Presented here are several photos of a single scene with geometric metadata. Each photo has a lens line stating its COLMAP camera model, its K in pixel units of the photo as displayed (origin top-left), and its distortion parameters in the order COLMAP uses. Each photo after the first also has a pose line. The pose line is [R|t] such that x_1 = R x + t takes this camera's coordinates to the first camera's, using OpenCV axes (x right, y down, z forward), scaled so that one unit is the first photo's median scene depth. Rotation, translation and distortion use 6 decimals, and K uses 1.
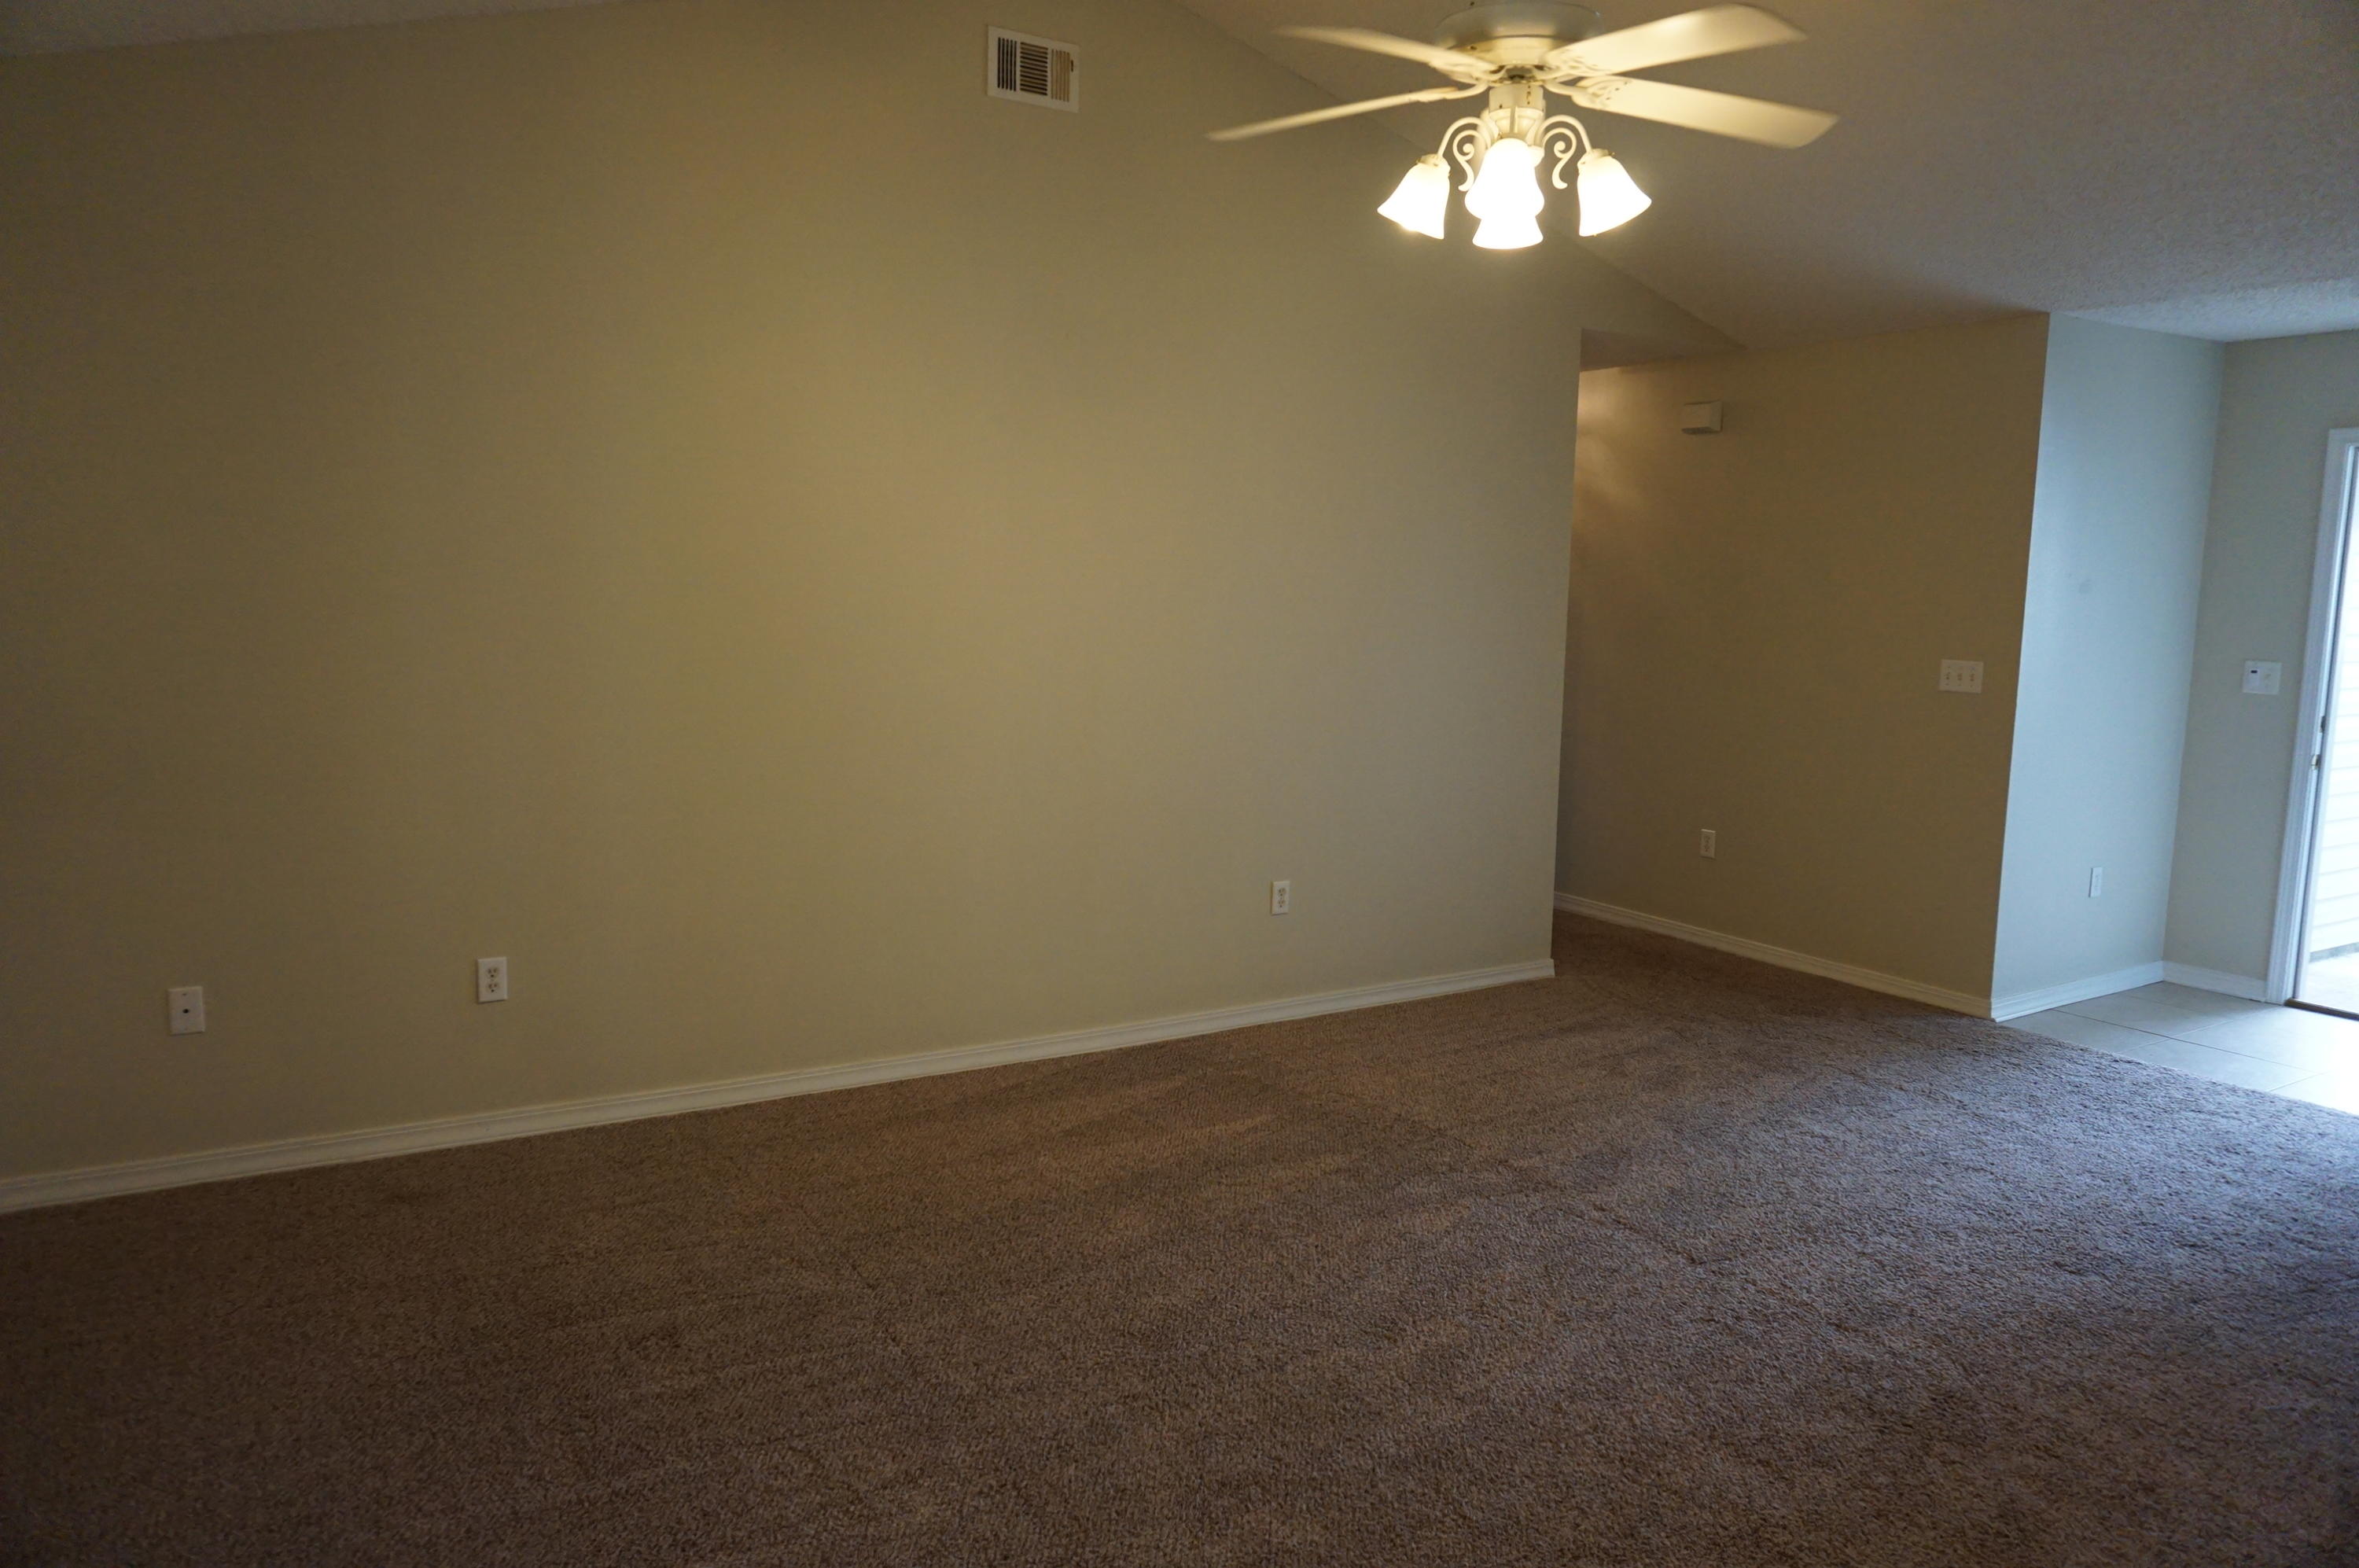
lens RADIAL K [[1582.7, 0, 1178.4], [0, 1582.7, 780.3], [0, 0, 1]] dist [-0.065567, 0.042682]
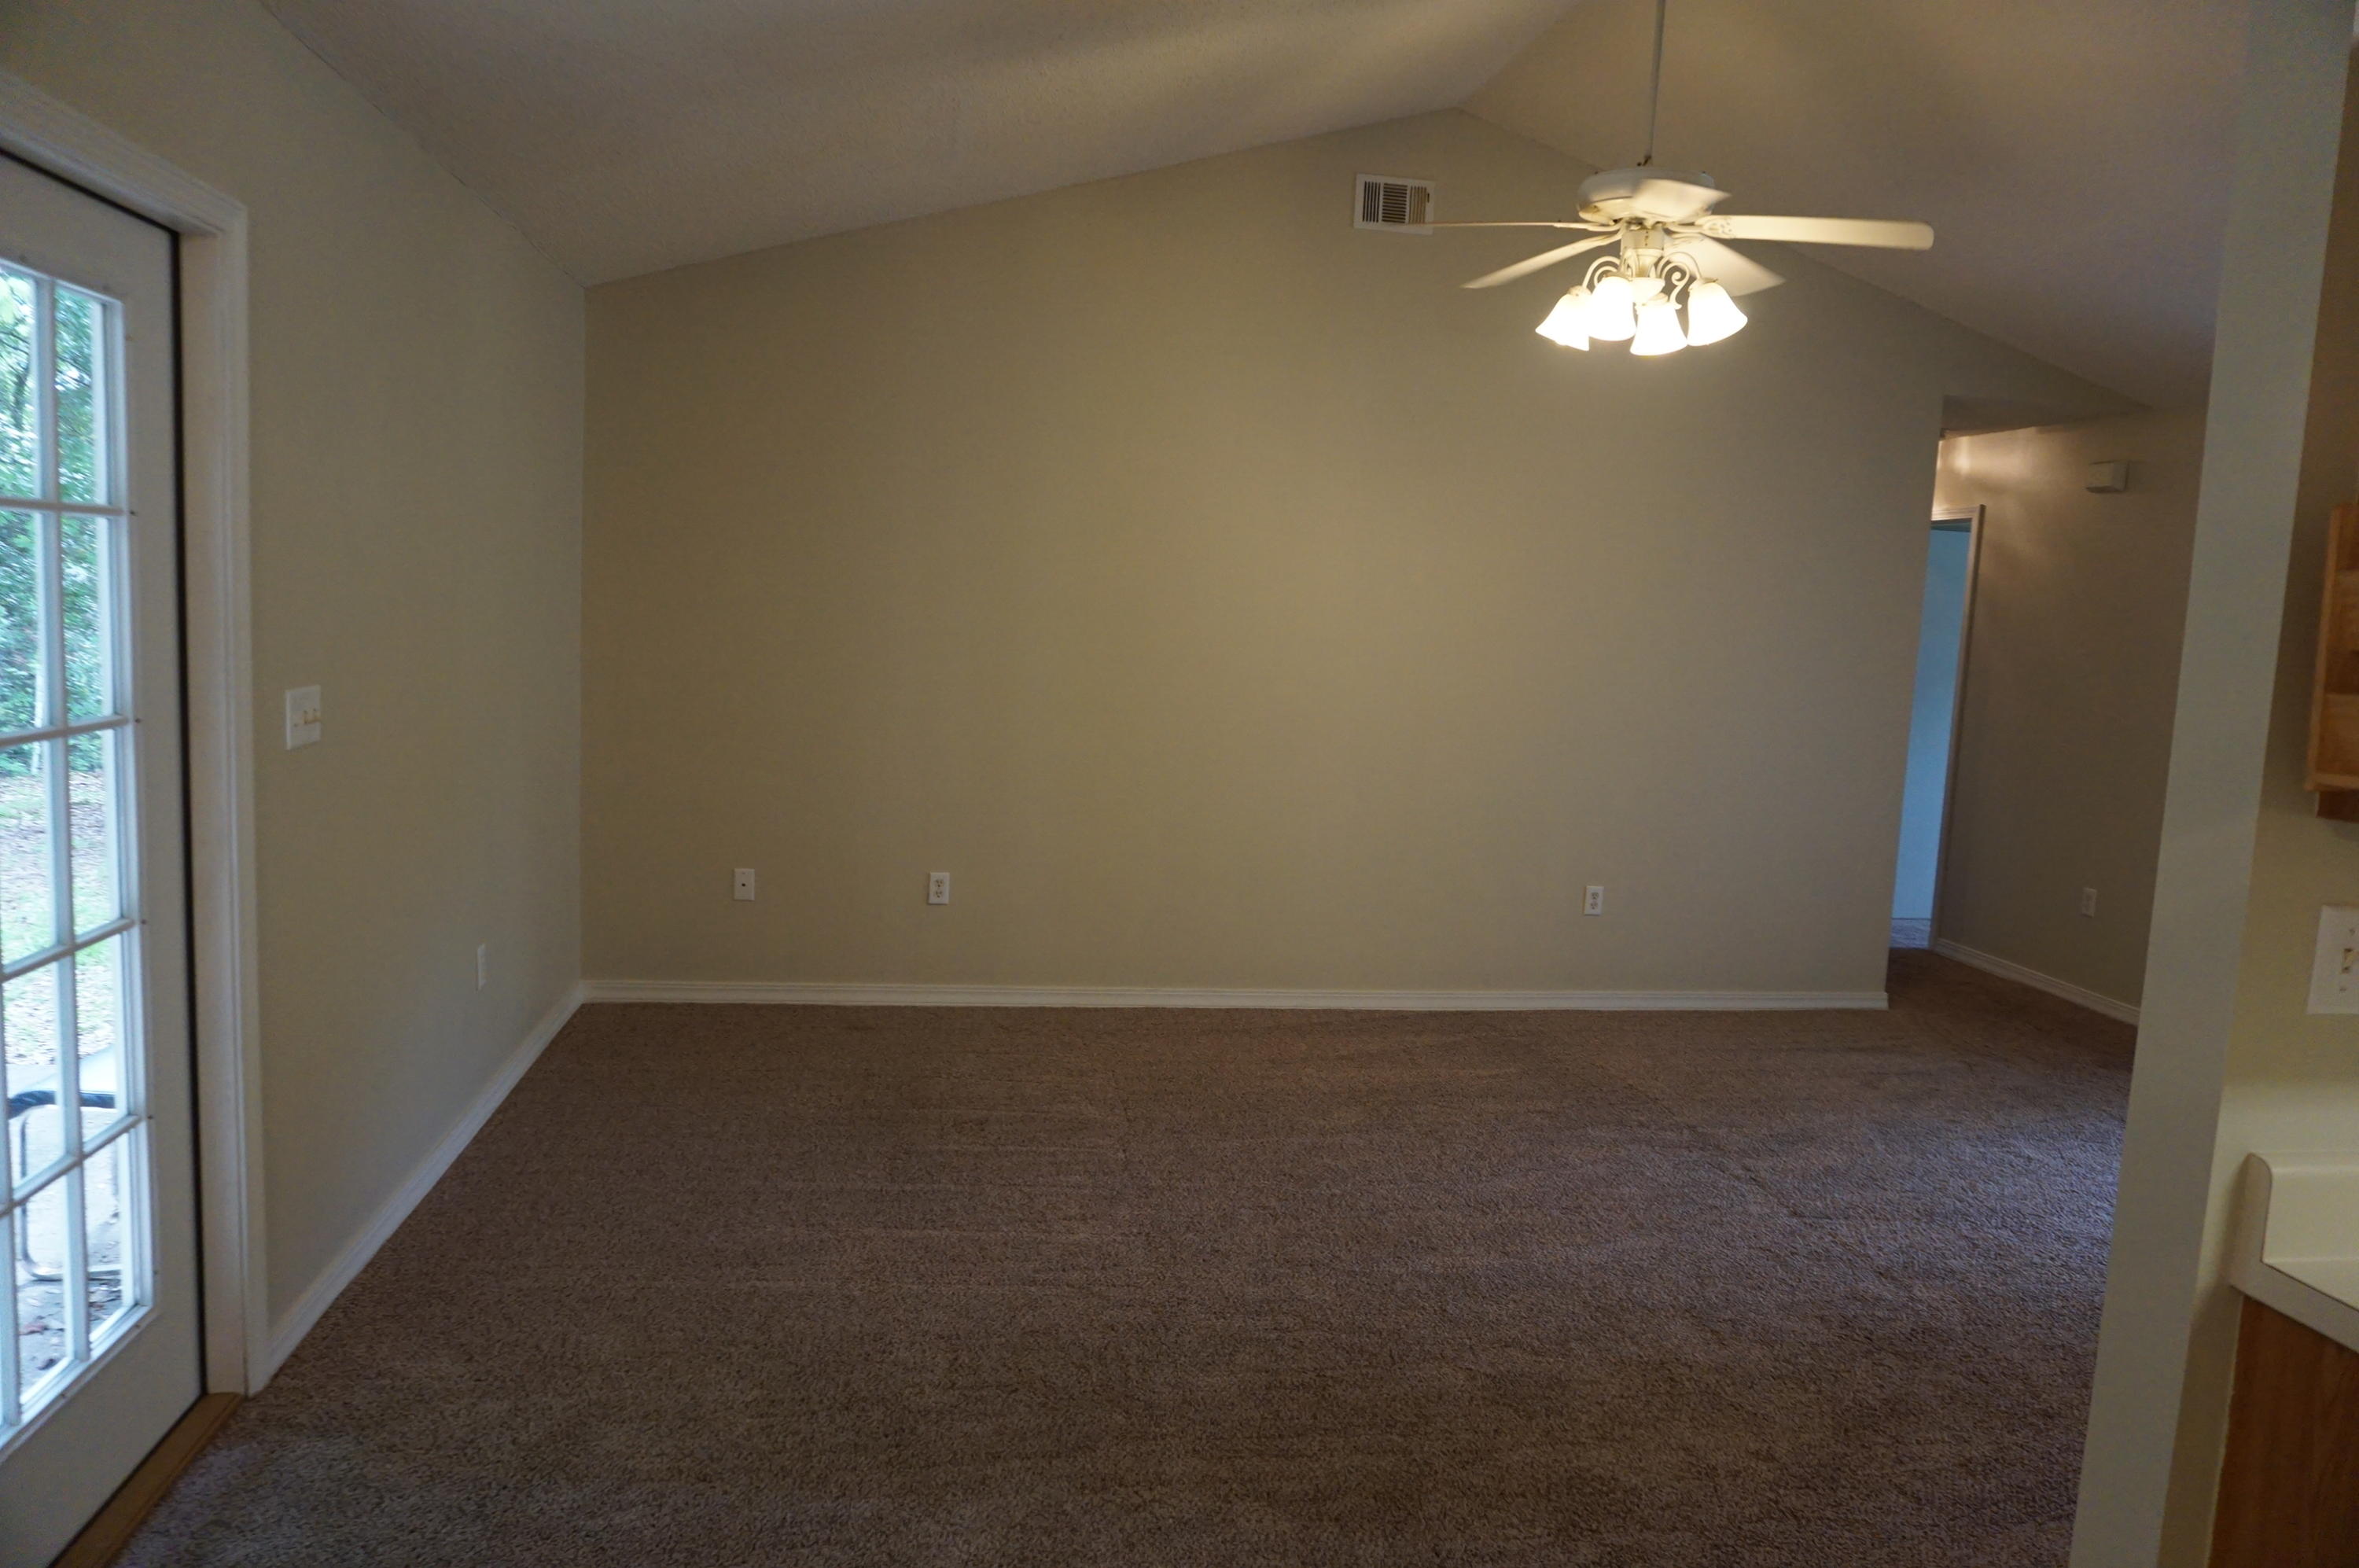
lens RADIAL K [[1611.1, 0, 1184.8], [0, 1611.1, 770.5], [0, 0, 1]] dist [-0.054295, 0.060714]
pose [[0.921570, 0.063697, -0.382951, 0.295213], [-0.077116, 0.996826, -0.019775, 0.033784], [0.380476, 0.047756, 0.923557, -0.234196]]
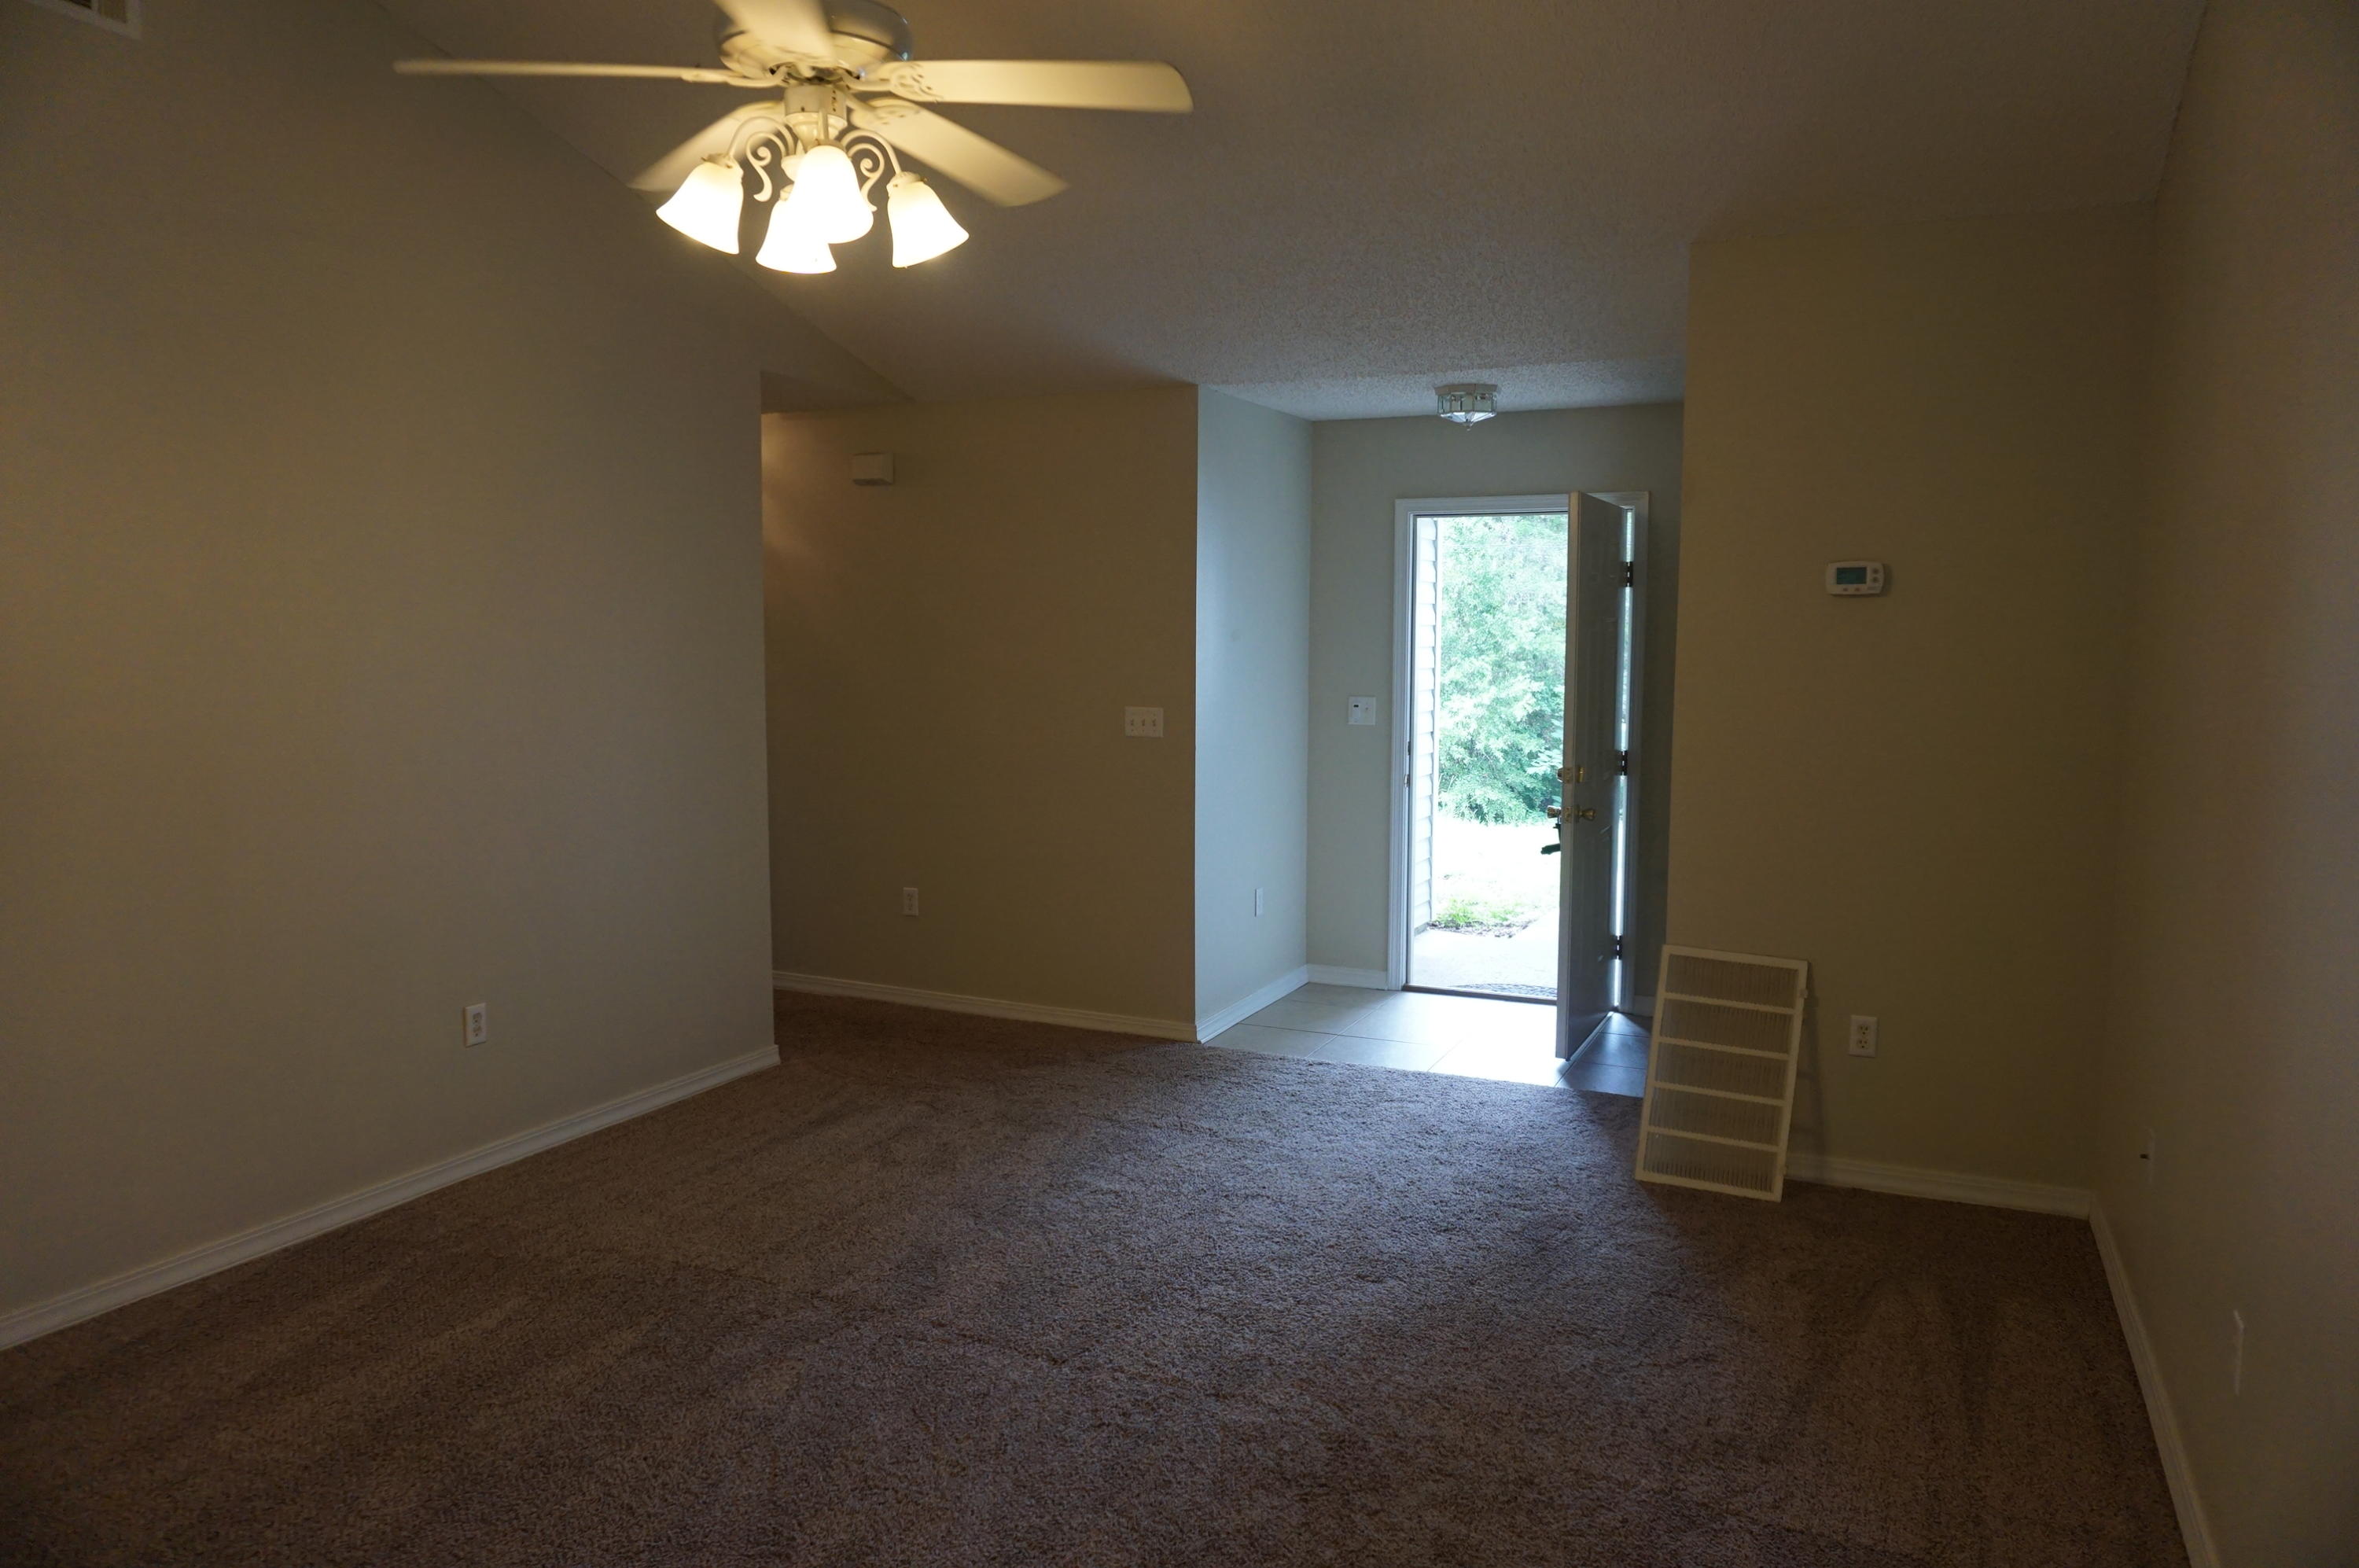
lens RADIAL K [[1574.3, 0, 1179.5], [0, 1574.3, 784.0], [0, 0, 1]] dist [-0.050394, 0.030229]
pose [[0.832922, -0.064103, 0.549665, -0.090213], [0.078130, 0.996941, -0.002129, -0.027769], [-0.547847, 0.044719, 0.835382, 0.131882]]
